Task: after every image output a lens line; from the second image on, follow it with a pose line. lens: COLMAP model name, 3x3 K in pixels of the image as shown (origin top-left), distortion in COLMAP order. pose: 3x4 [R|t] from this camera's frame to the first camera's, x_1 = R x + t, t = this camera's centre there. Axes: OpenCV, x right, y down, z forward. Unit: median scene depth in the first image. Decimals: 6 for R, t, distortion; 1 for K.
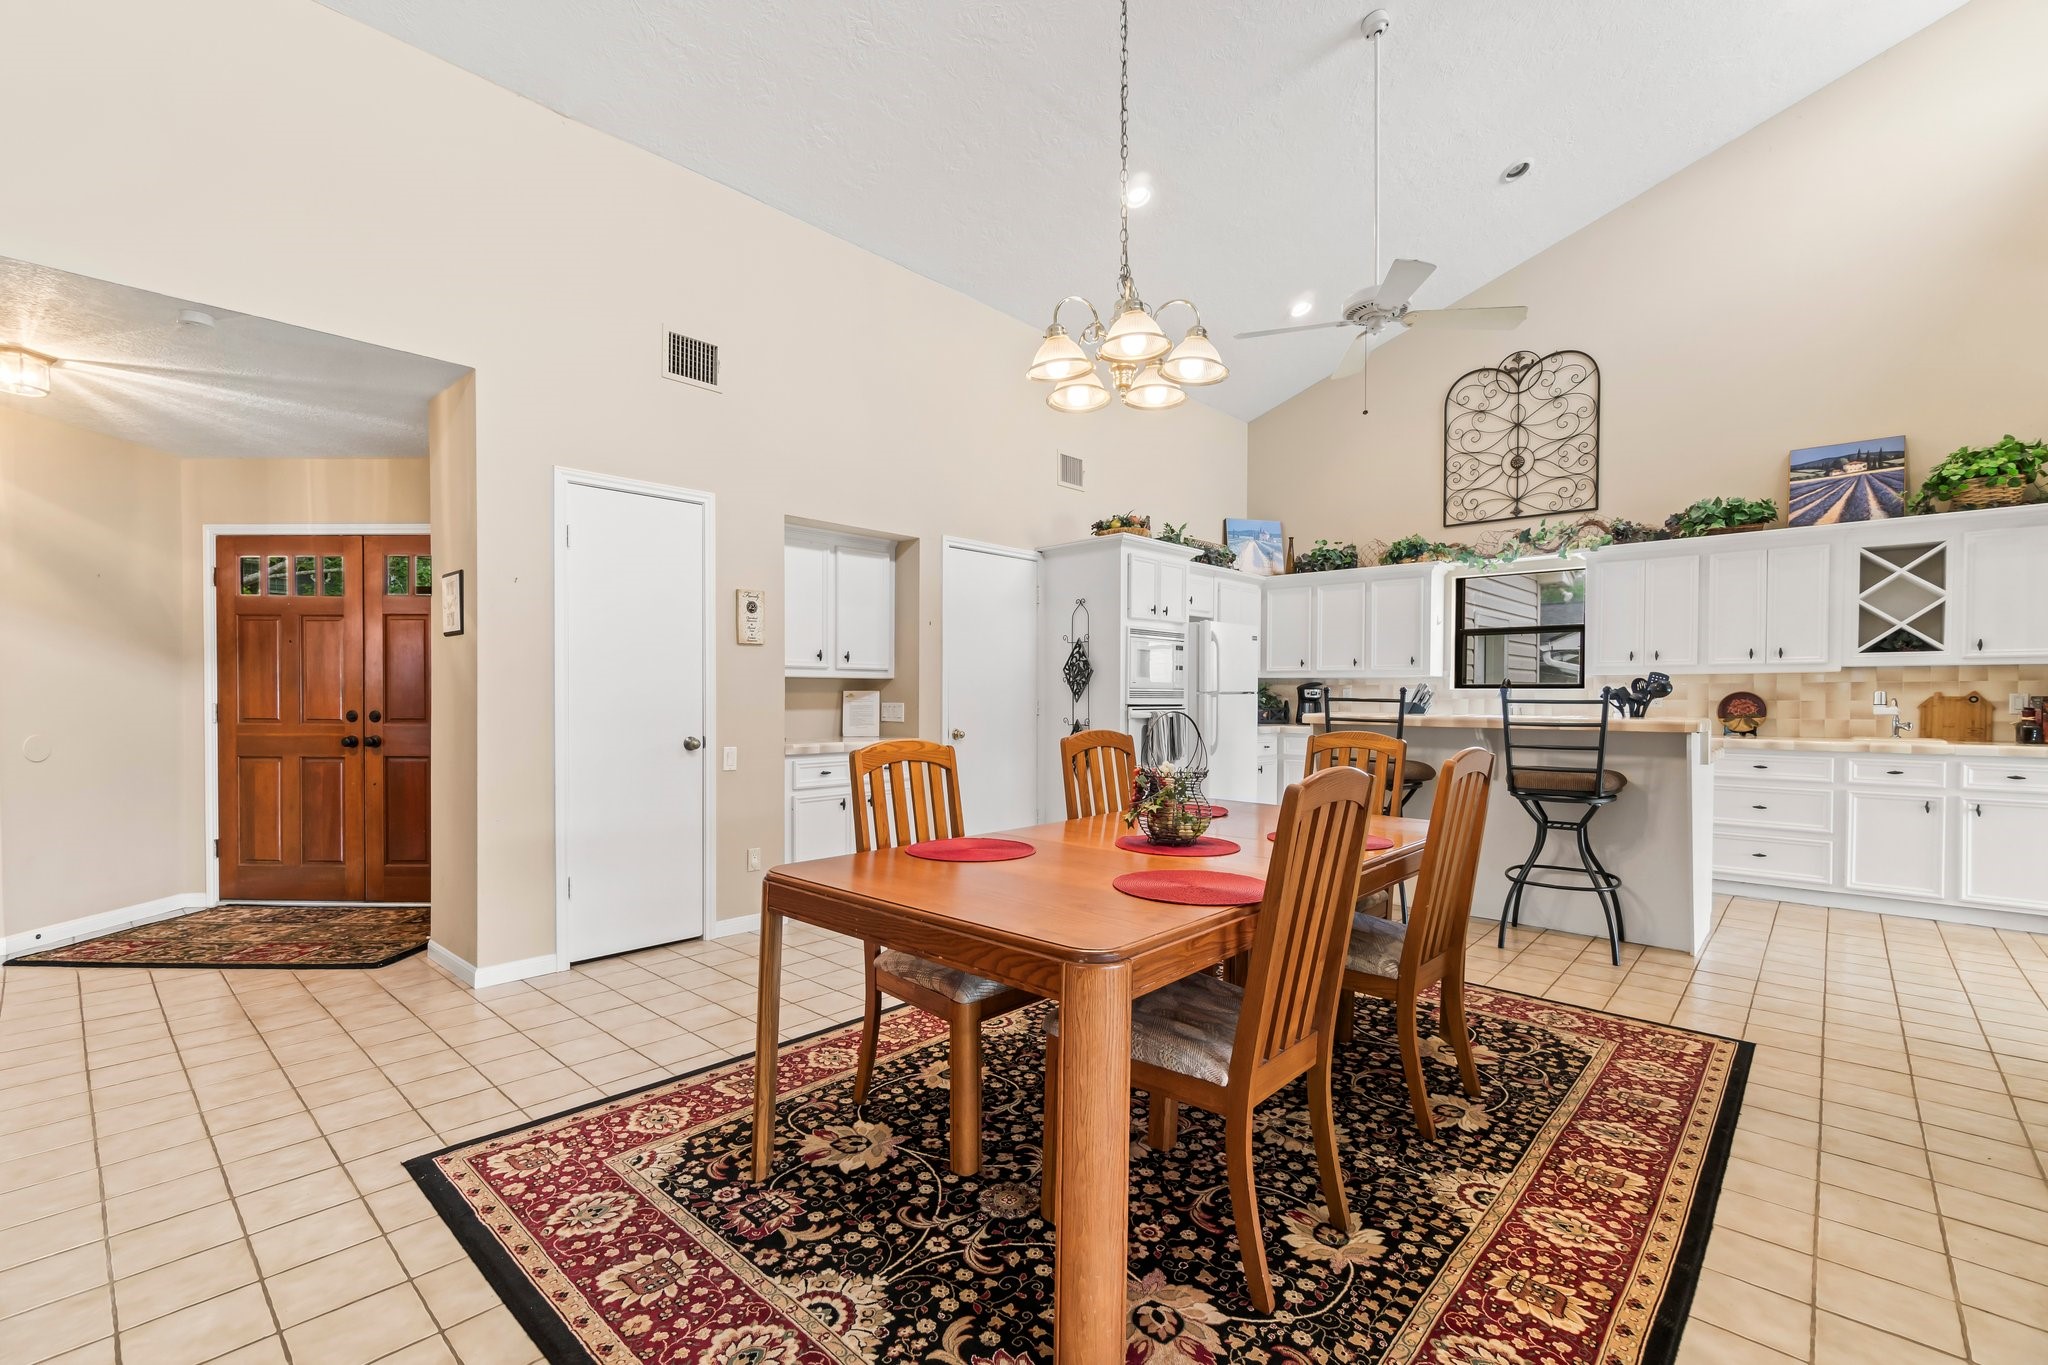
lens RADIAL K [[887.5, 0, 1018.5], [0, 887.5, 687.5], [0, 0, 1]] dist [-0.000540, 0.000093]
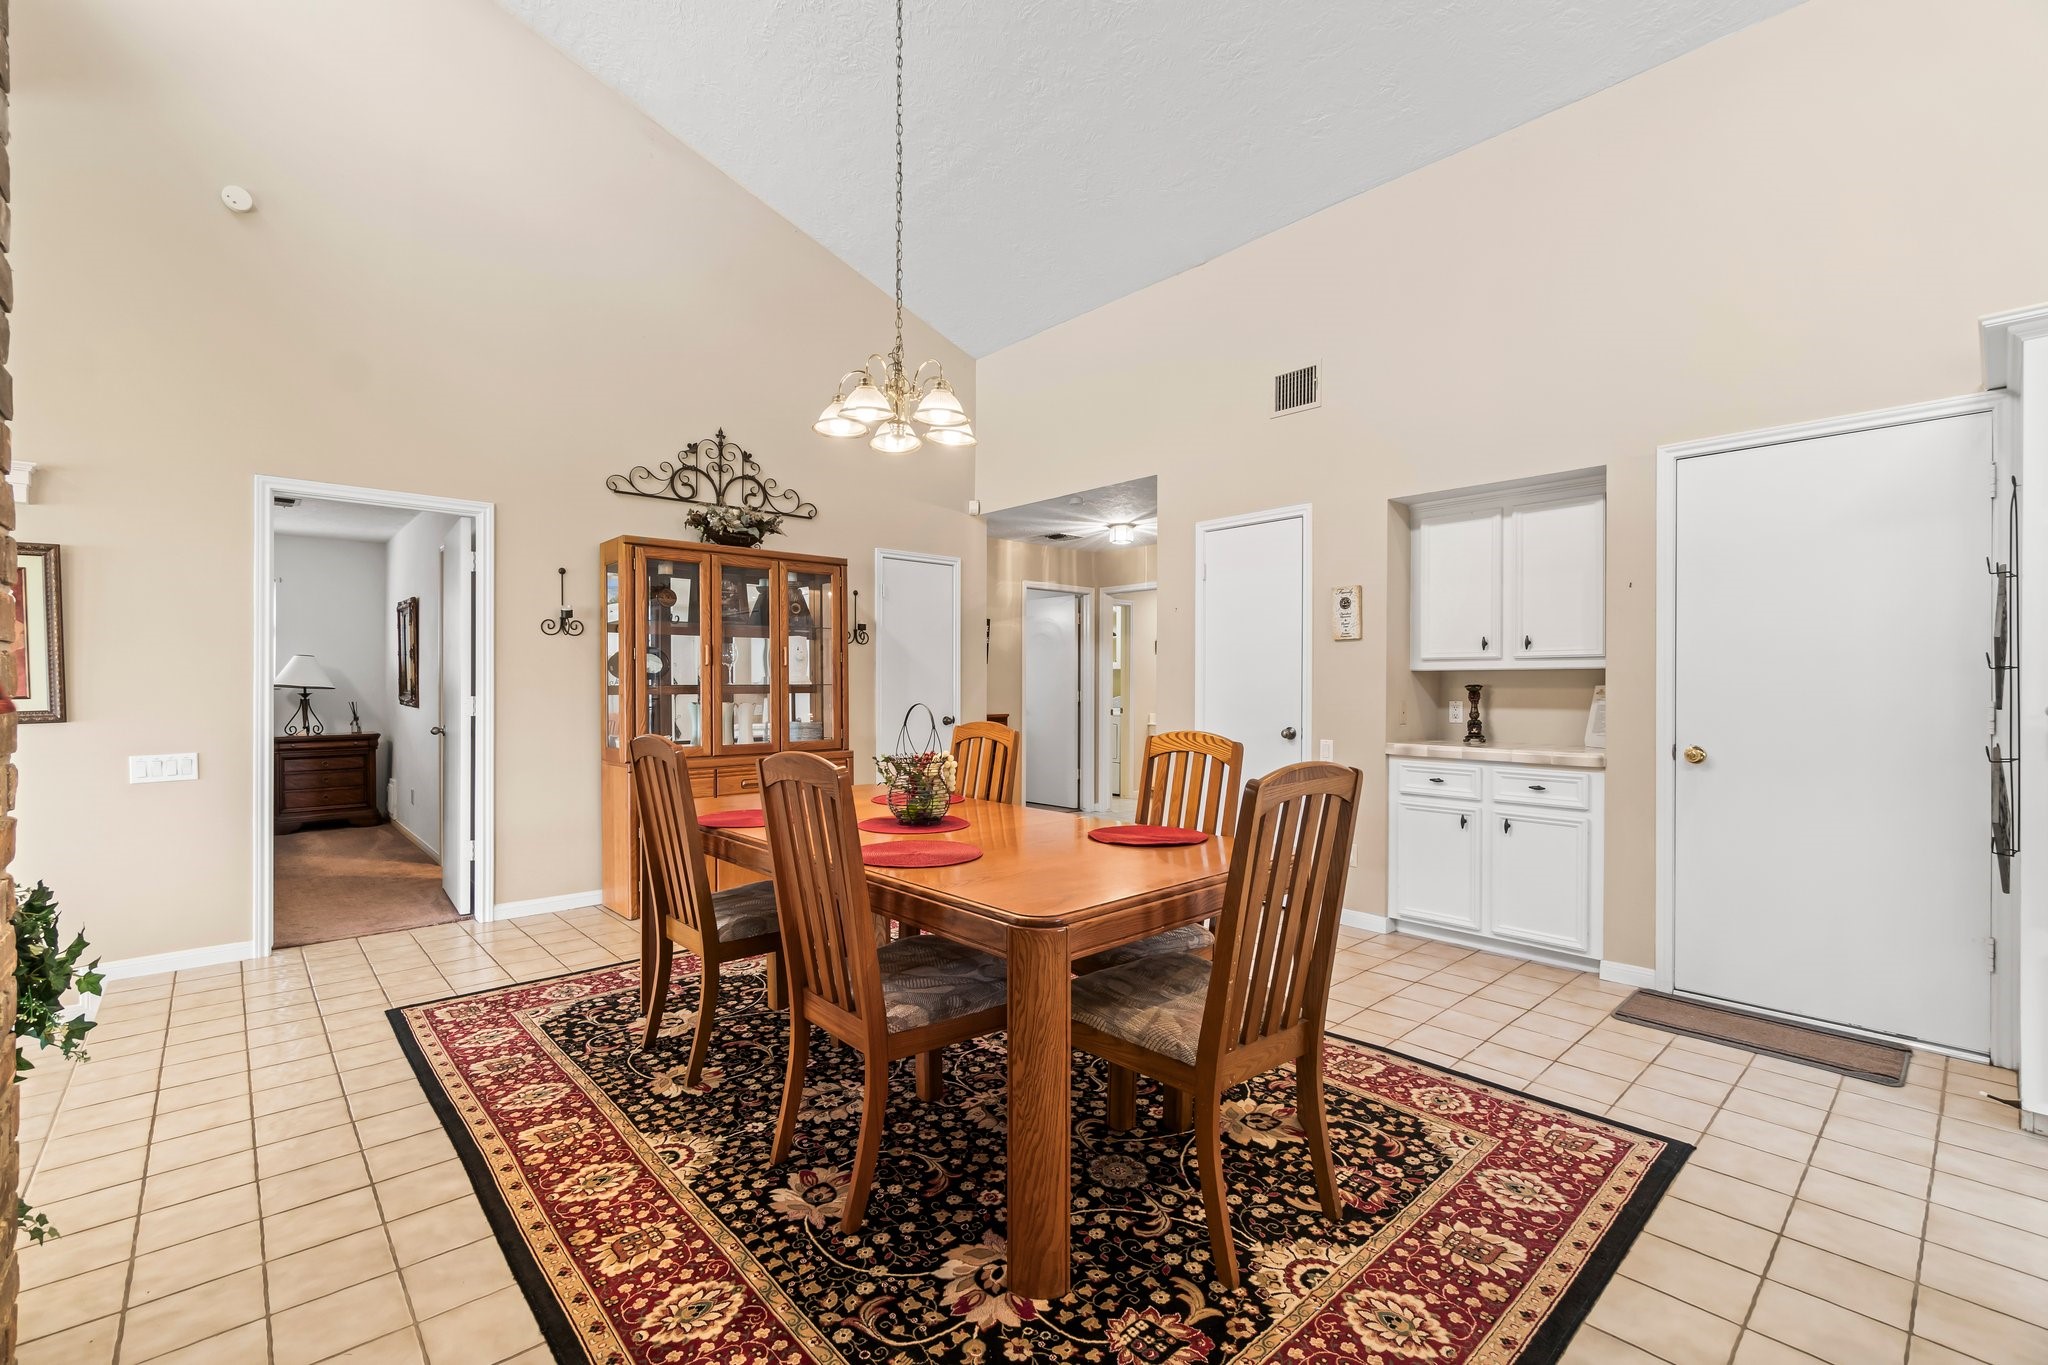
lens RADIAL K [[887.5, 0, 1018.5], [0, 887.5, 687.5], [0, 0, 1]] dist [-0.000540, 0.000093]
pose [[-0.093226, -0.000449, -0.995645, 1.541451], [0.007586, 0.999971, -0.001162, 0.006833], [0.995616, -0.007661, -0.093220, 1.507157]]
